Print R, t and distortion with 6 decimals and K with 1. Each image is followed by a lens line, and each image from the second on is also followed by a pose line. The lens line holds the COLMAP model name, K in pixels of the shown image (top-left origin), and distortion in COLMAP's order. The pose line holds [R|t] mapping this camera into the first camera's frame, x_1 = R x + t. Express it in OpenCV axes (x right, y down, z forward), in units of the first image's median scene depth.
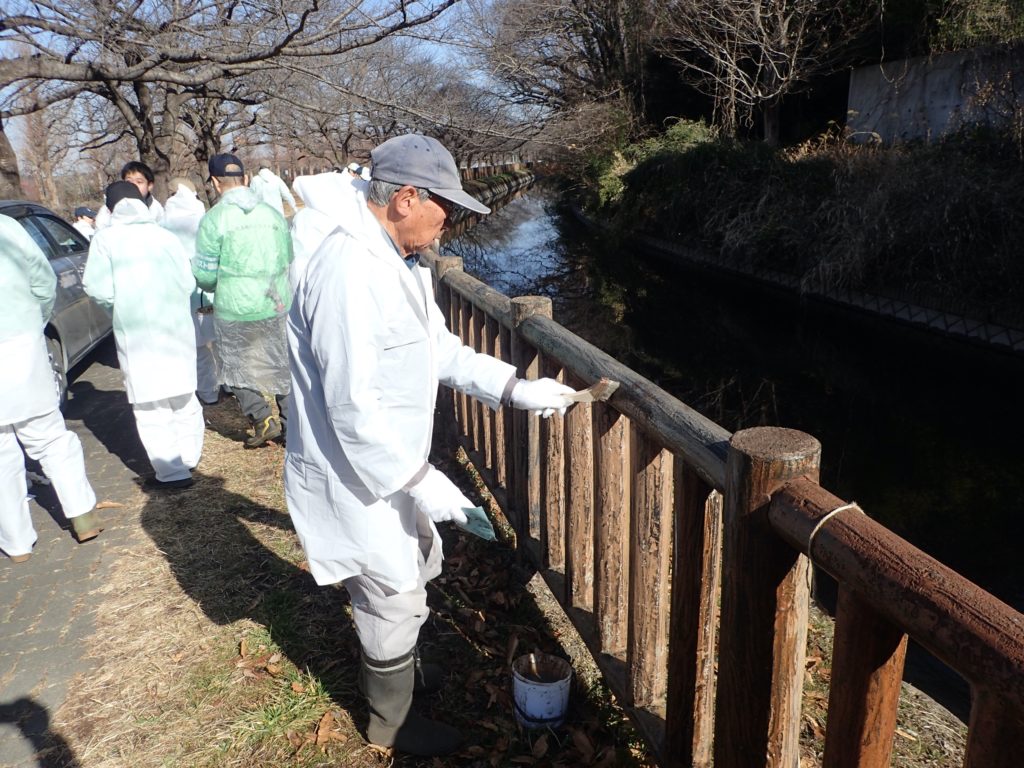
lens RADIAL K [[752.2, 0, 512.0], [0, 752.2, 384.0], [0, 0, 1]] dist [-0.003379, -0.010728]
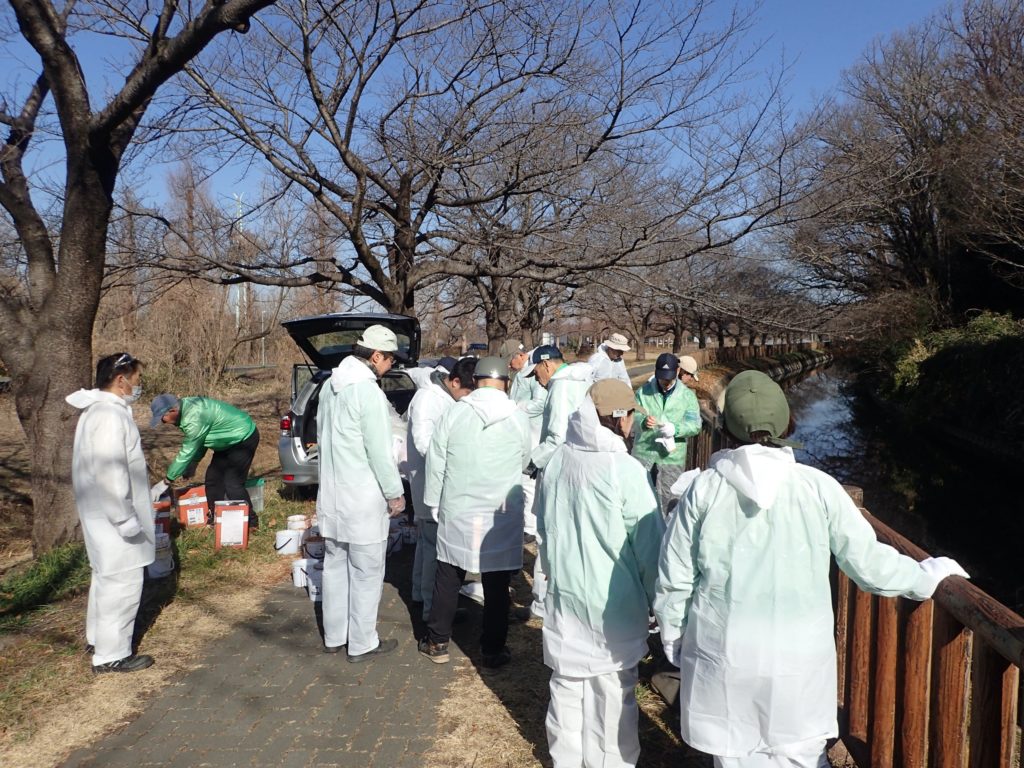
lens RADIAL K [[747.3, 0, 514.7], [0, 747.3, 389.0], [0, 0, 1]] dist [0.000975, -0.006390]
pose [[0.928526, 0.073478, -0.363924, 0.012960], [-0.148403, 0.971961, -0.182395, 0.020494], [0.340317, 0.223366, 0.913396, -0.091791]]
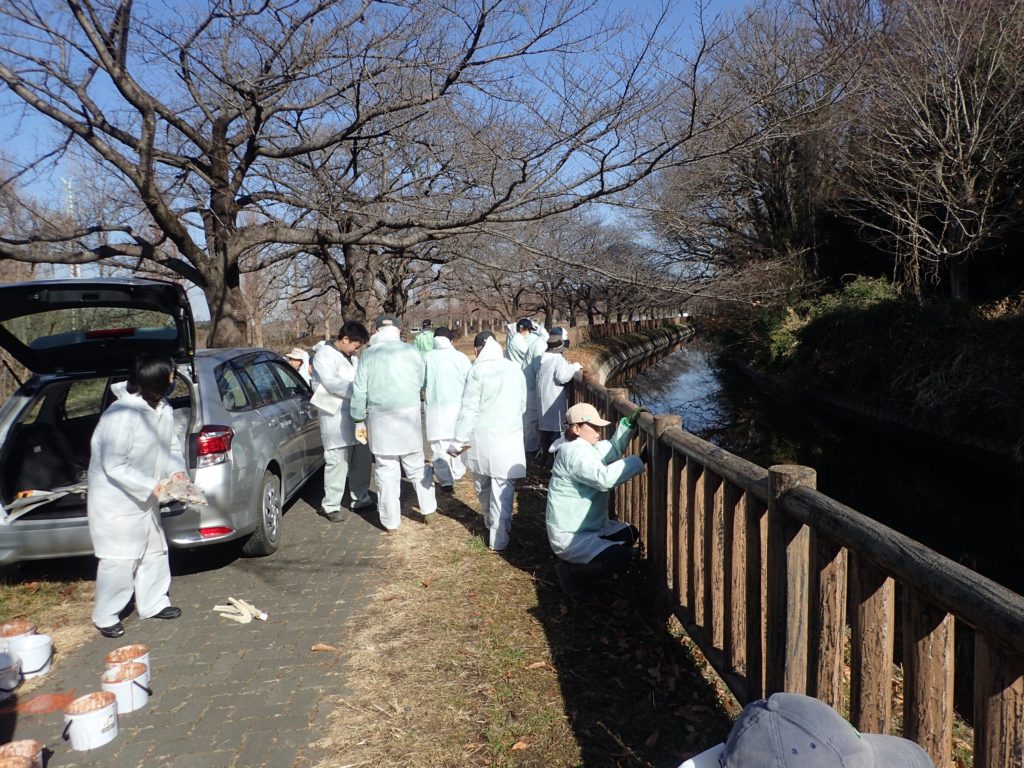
lens RADIAL K [[749.2, 0, 511.7], [0, 749.2, 388.0], [0, 0, 1]] dist [-0.009597, 0.003180]
pose [[0.978346, 0.029524, -0.204859, -0.014327], [-0.067606, 0.981069, -0.181475, -0.002249], [0.195622, 0.191395, 0.961821, 0.003242]]
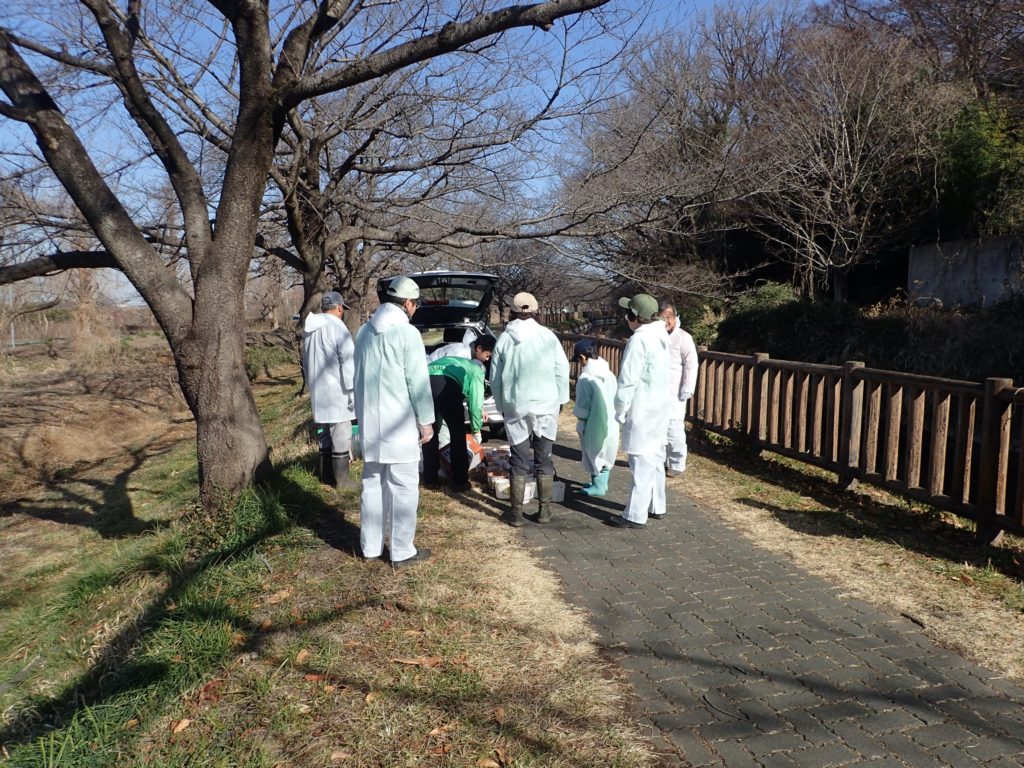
lens RADIAL K [[747.3, 0, 514.7], [0, 747.3, 389.0], [0, 0, 1]] dist [0.000975, -0.006390]
pose [[0.997470, 0.047500, -0.052889, -0.107473], [-0.056274, 0.982204, -0.179190, 0.053640], [0.043436, 0.181713, 0.982392, -0.159619]]
